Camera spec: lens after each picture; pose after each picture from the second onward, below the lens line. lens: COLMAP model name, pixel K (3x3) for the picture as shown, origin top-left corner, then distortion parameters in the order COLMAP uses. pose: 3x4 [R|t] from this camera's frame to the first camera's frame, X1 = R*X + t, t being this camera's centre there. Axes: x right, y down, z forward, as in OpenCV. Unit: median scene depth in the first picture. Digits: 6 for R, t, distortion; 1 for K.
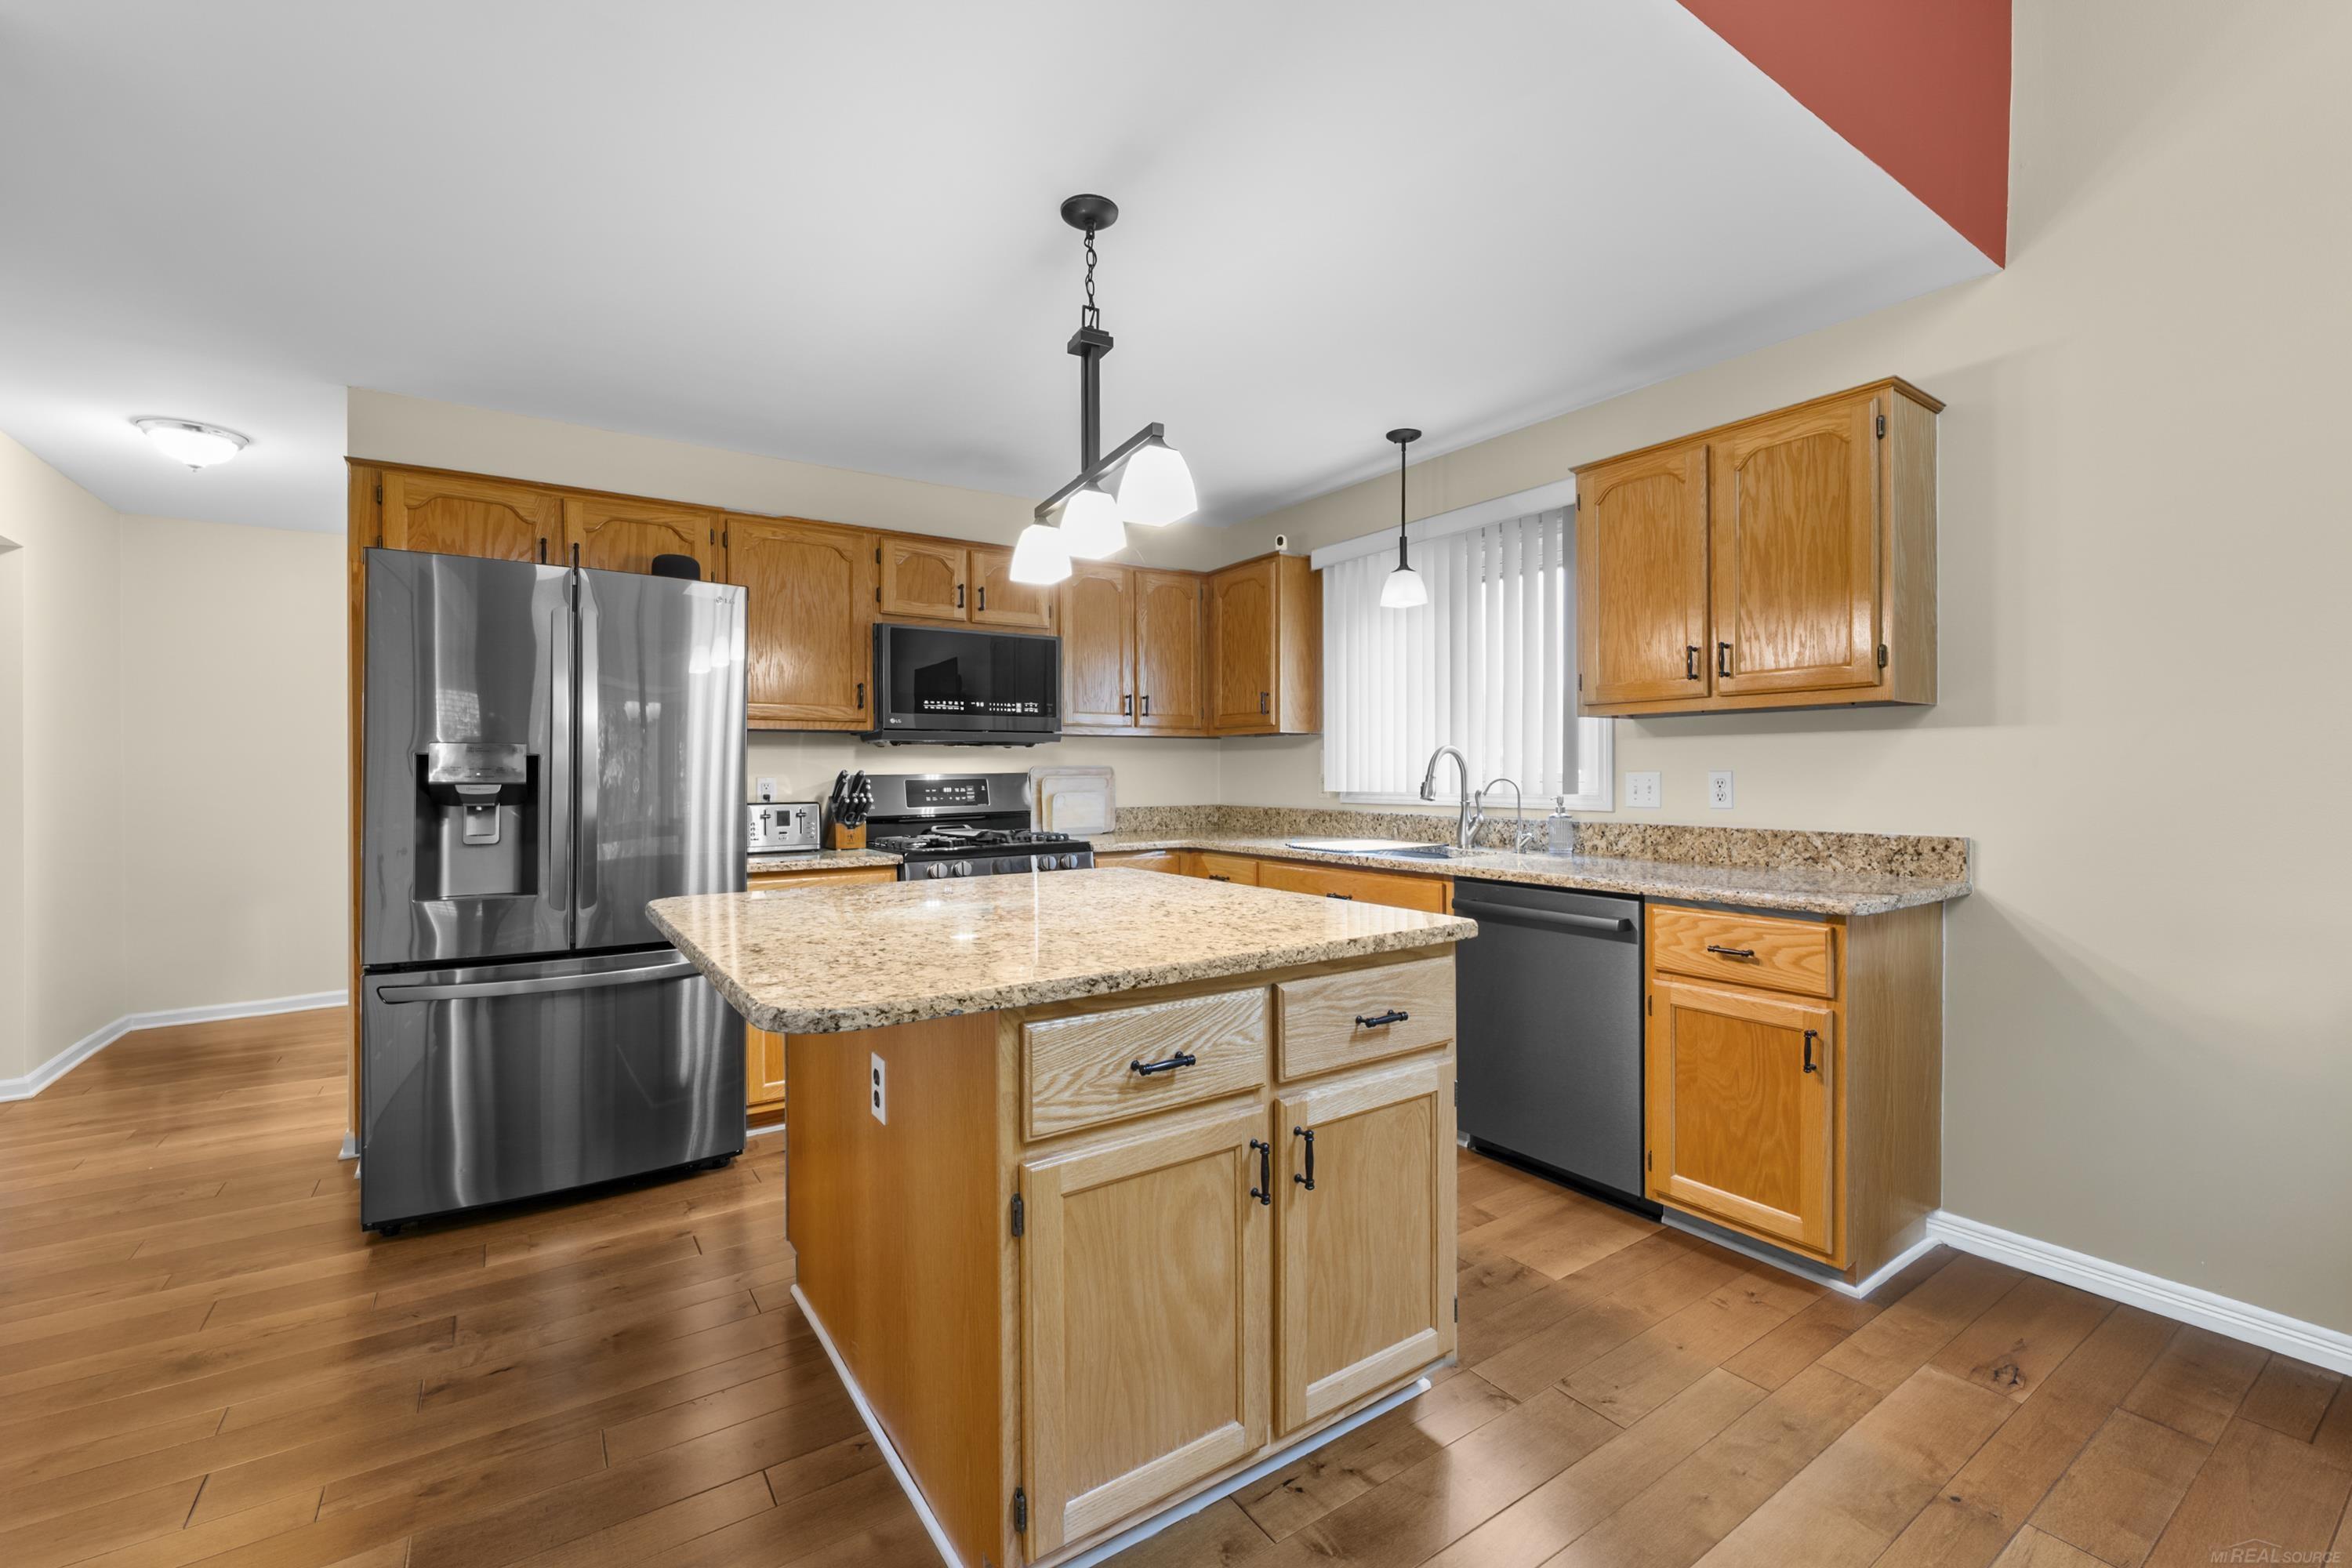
lens RADIAL K [[991.0, 0, 1171.7], [0, 991.0, 771.4], [0, 0, 1]] dist [0.001221, 0.000038]
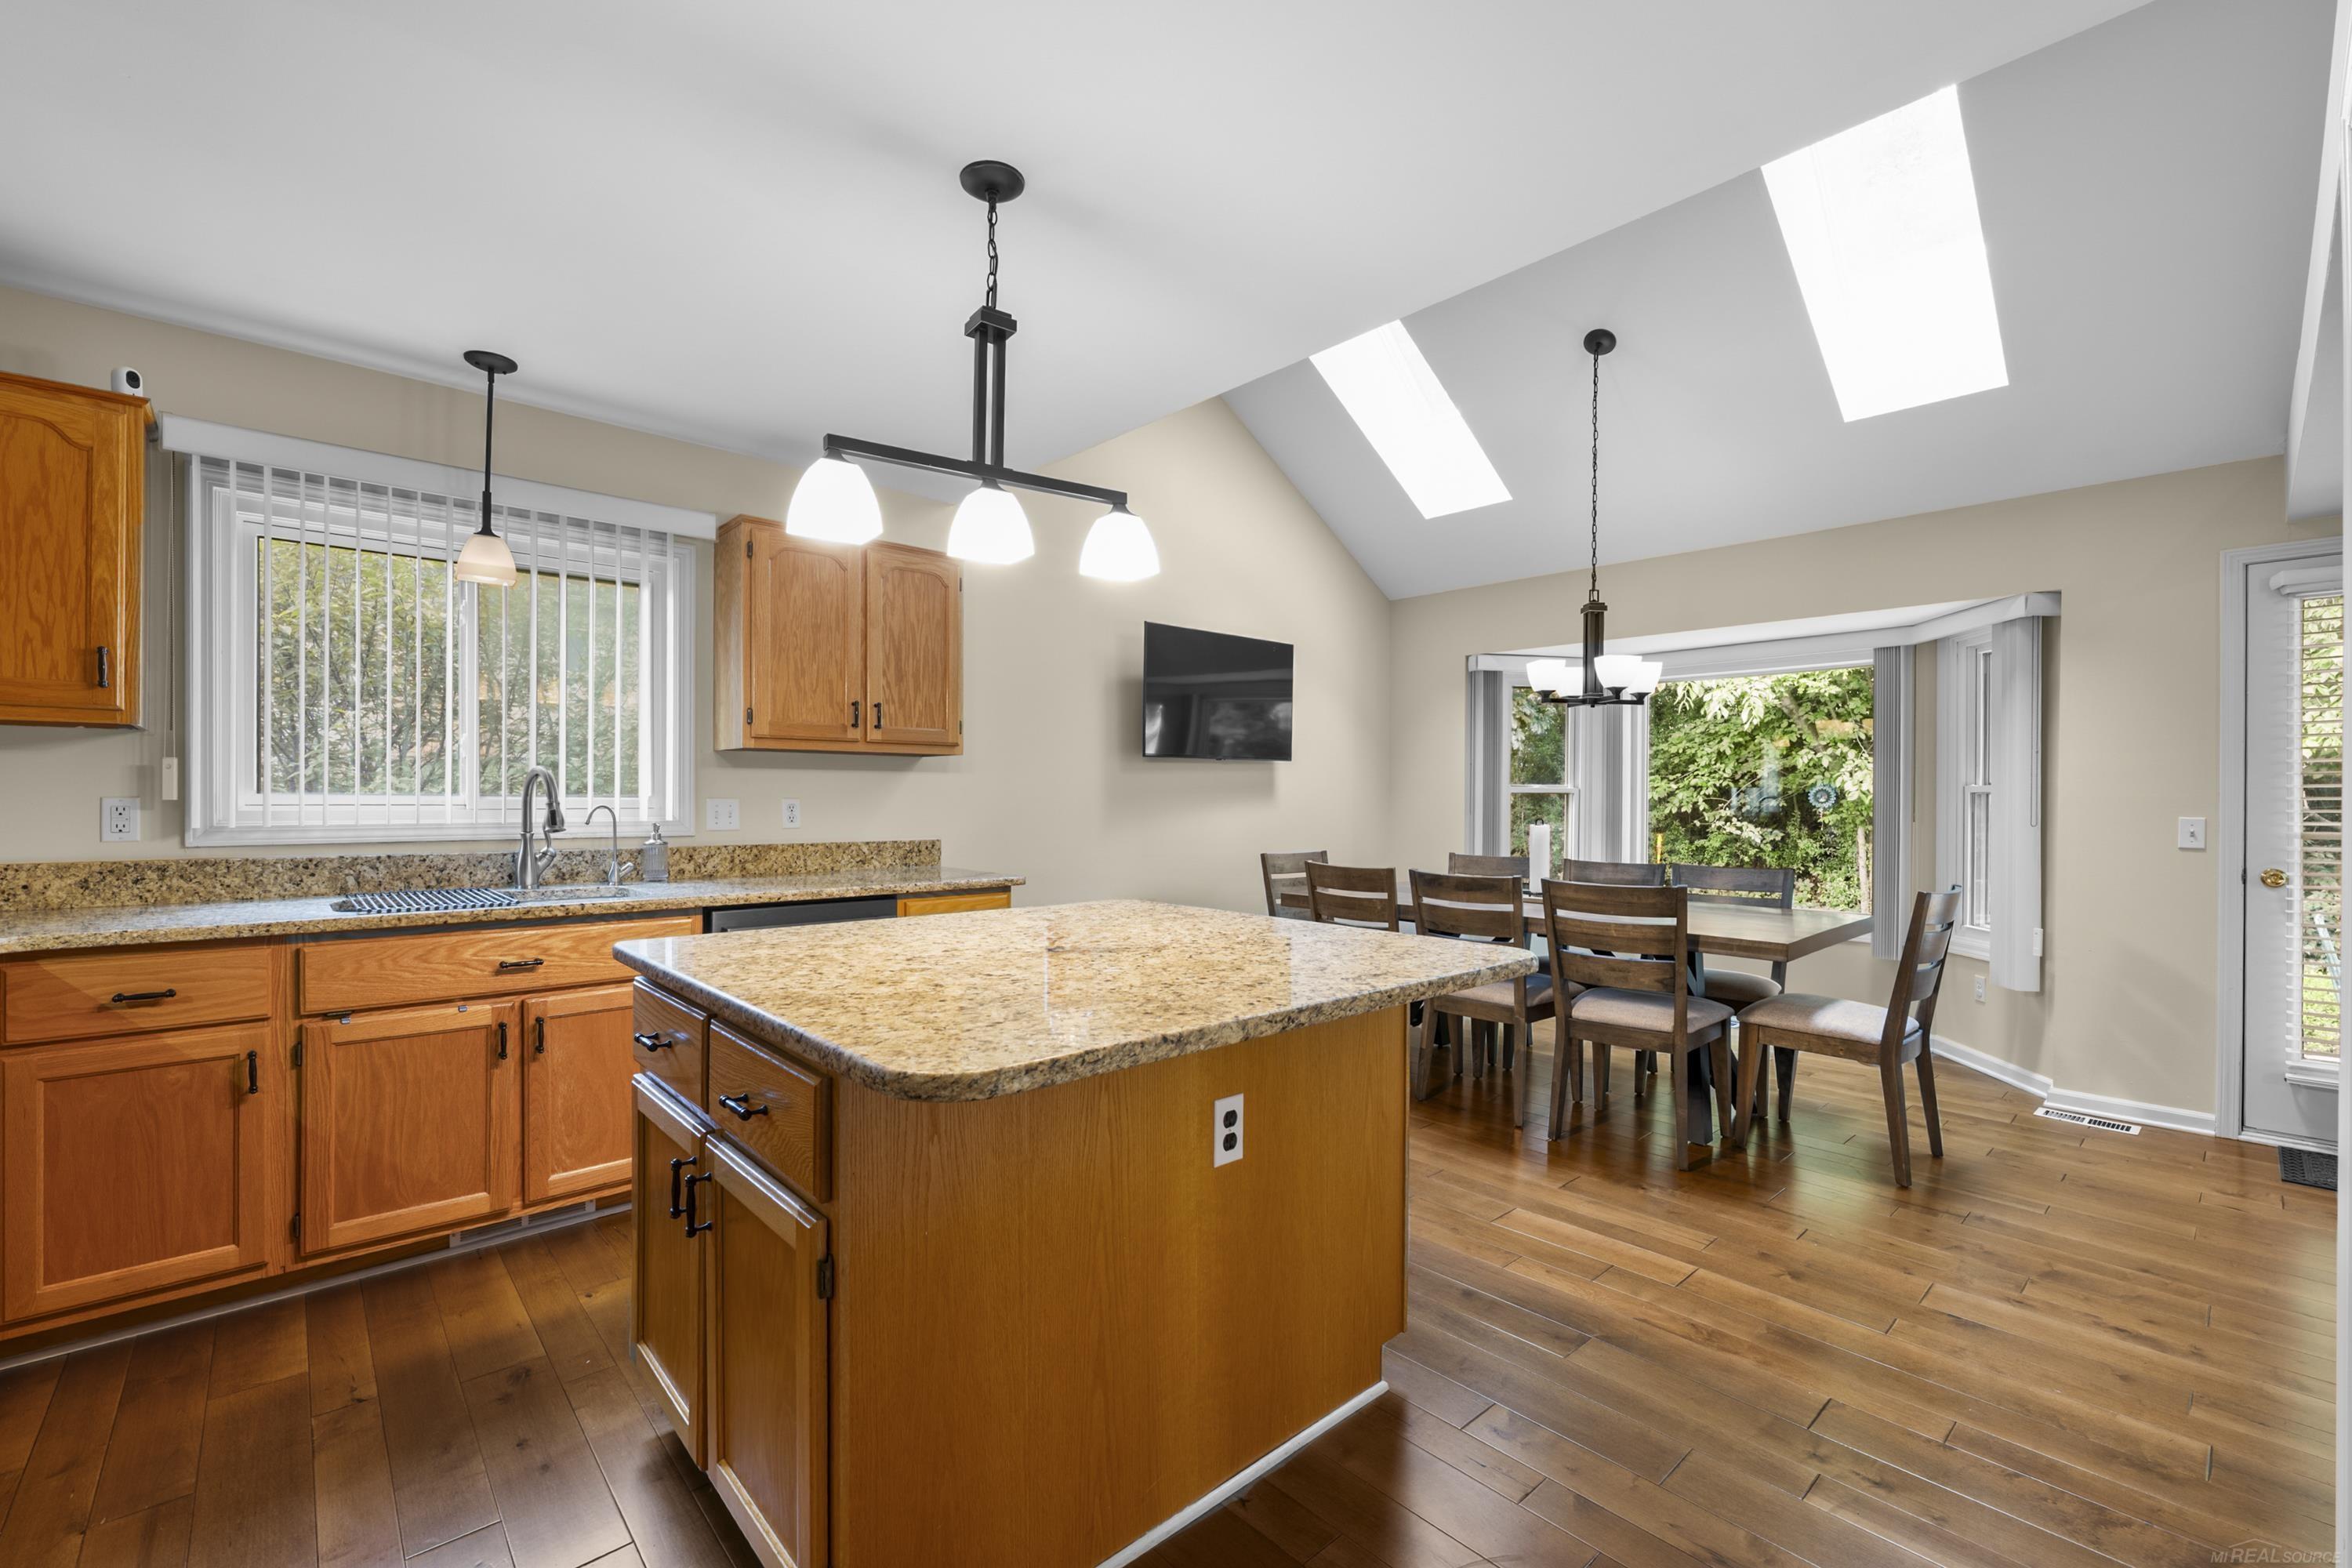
lens RADIAL K [[986.4, 0, 1173.5], [0, 986.4, 798.5], [0, 0, 1]] dist [-0.000039, 0.000415]
pose [[-0.138888, 0.000972, 0.990308, -0.734950], [-0.004937, 0.999986, -0.001674, -0.000155], [-0.990296, -0.005122, -0.138881, 0.705784]]
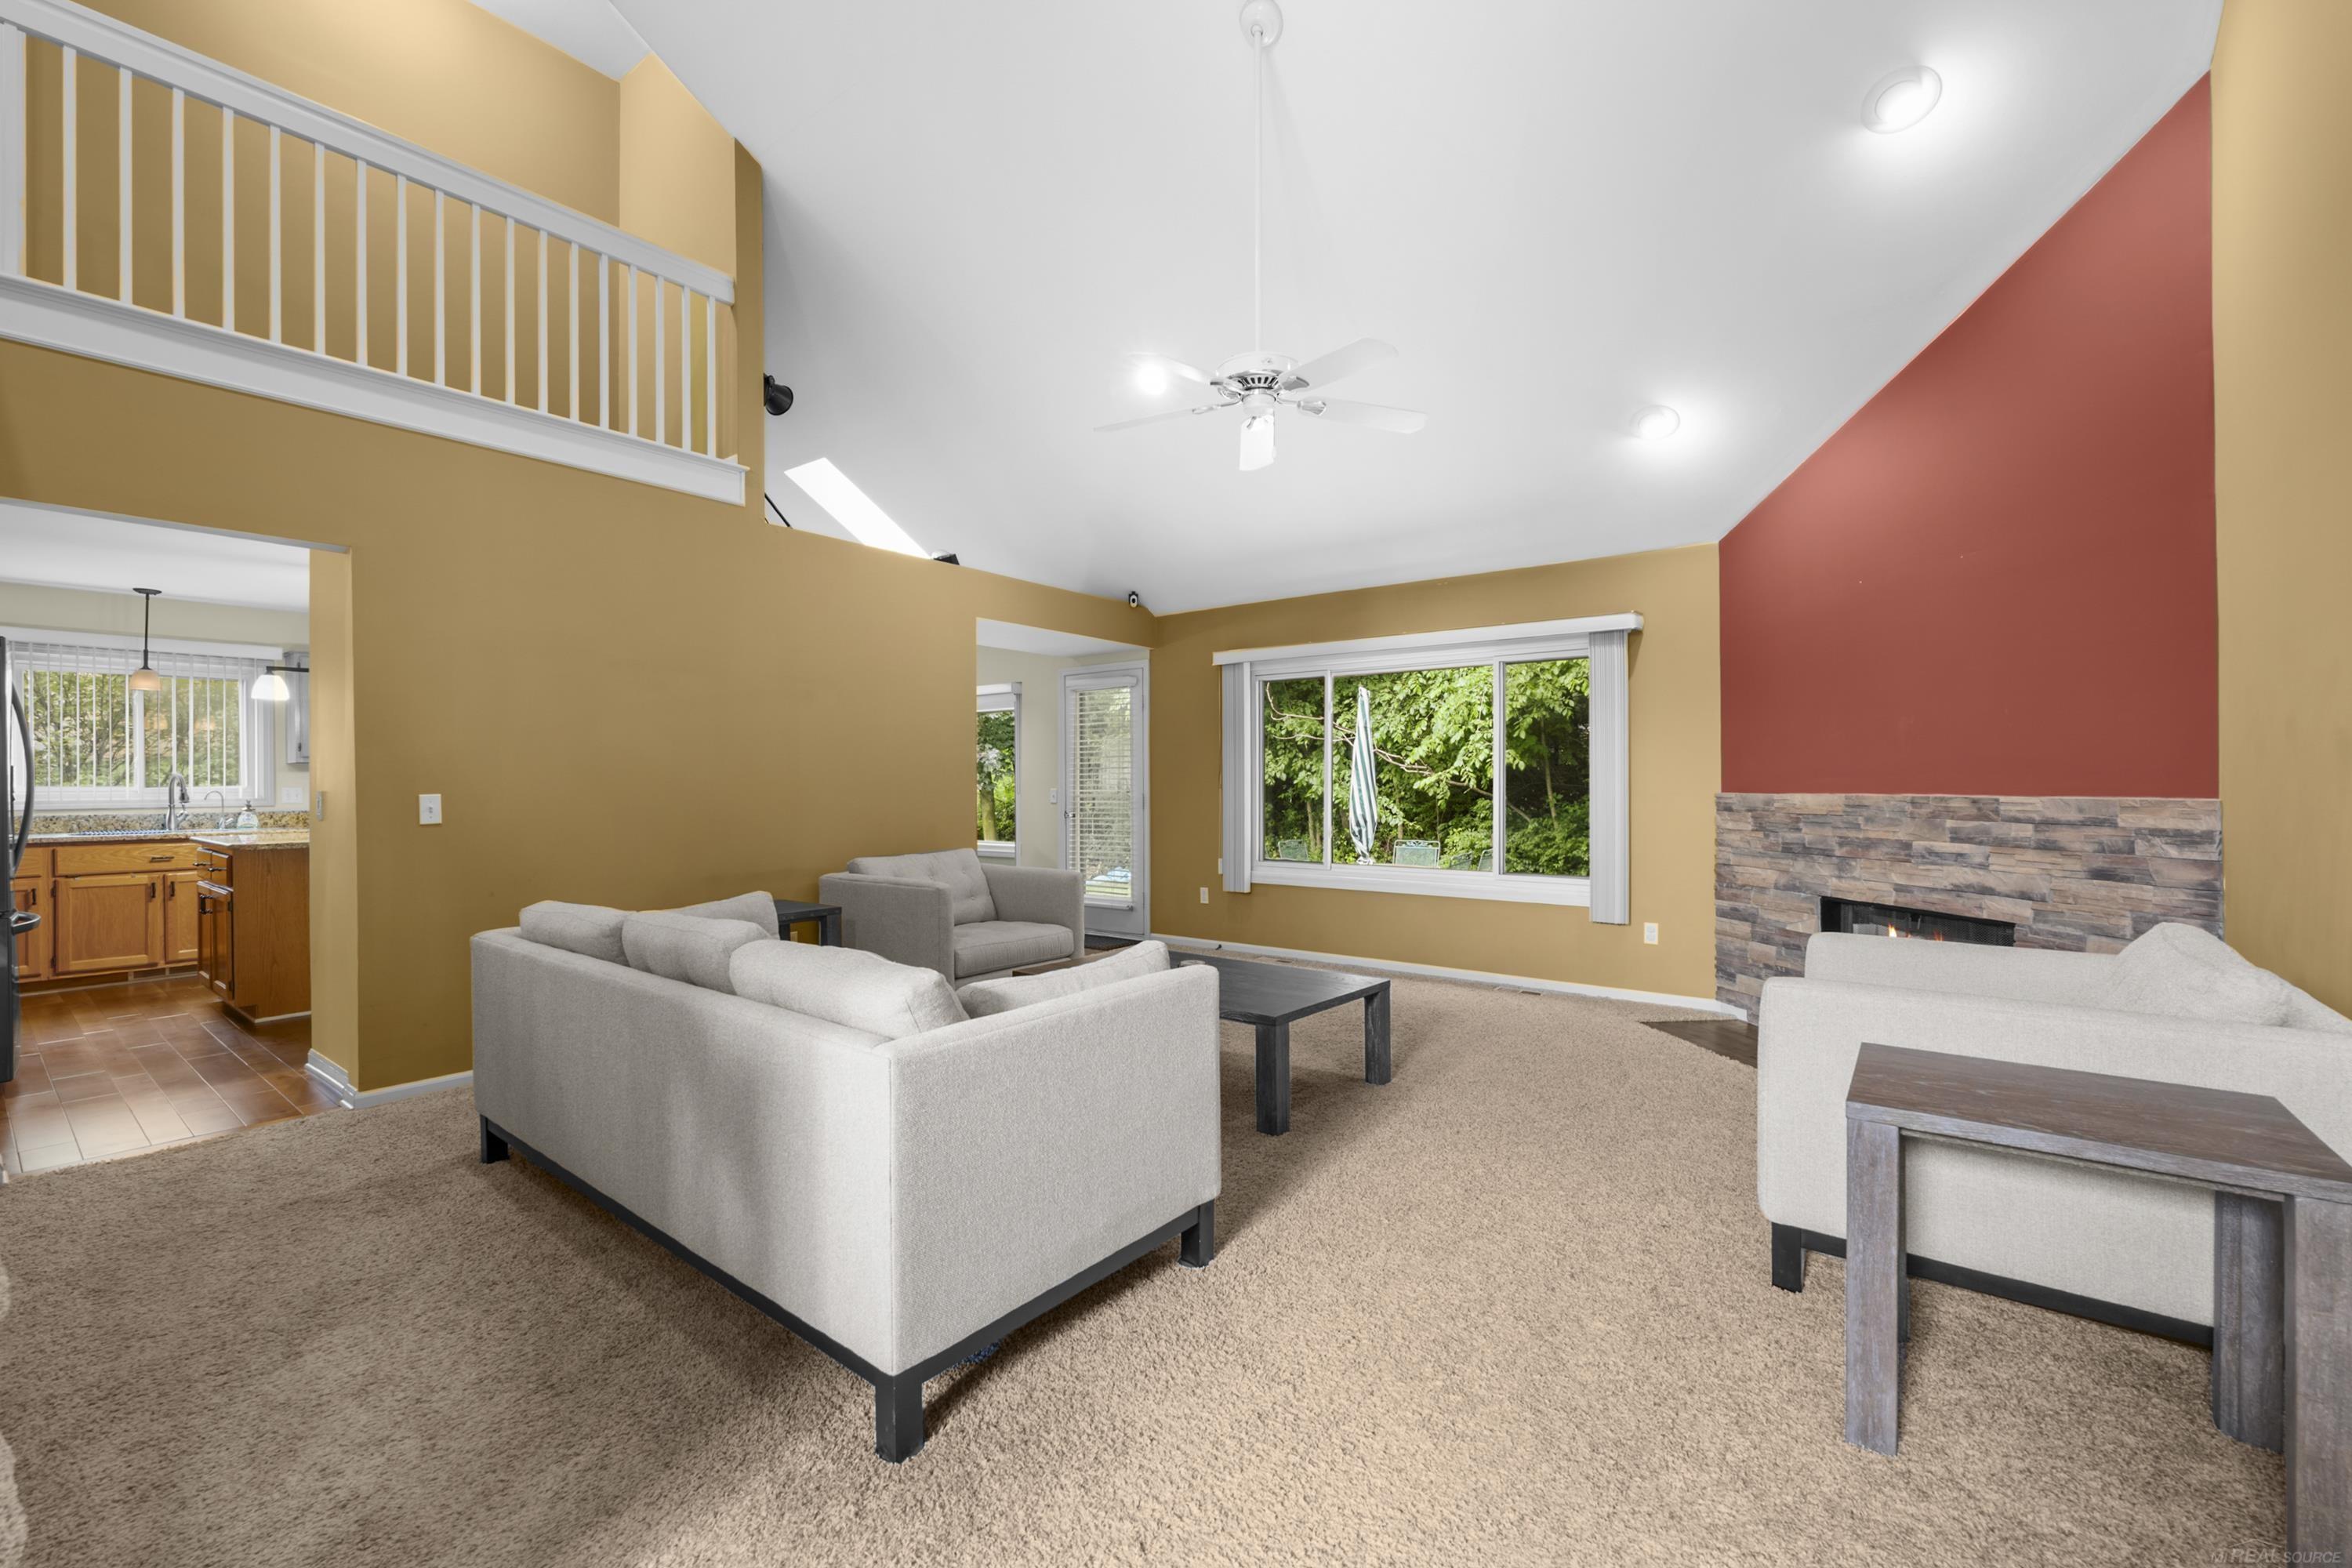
lens RADIAL K [[963.4, 0, 1171.2], [0, 963.4, 782.7], [0, 0, 1]] dist [-0.000423, 0.000044]
pose [[-0.309492, 0.003183, 0.950897, -2.317628], [0.005550, 0.999983, -0.001541, 0.005666], [-0.950886, 0.004801, -0.309505, -0.204621]]
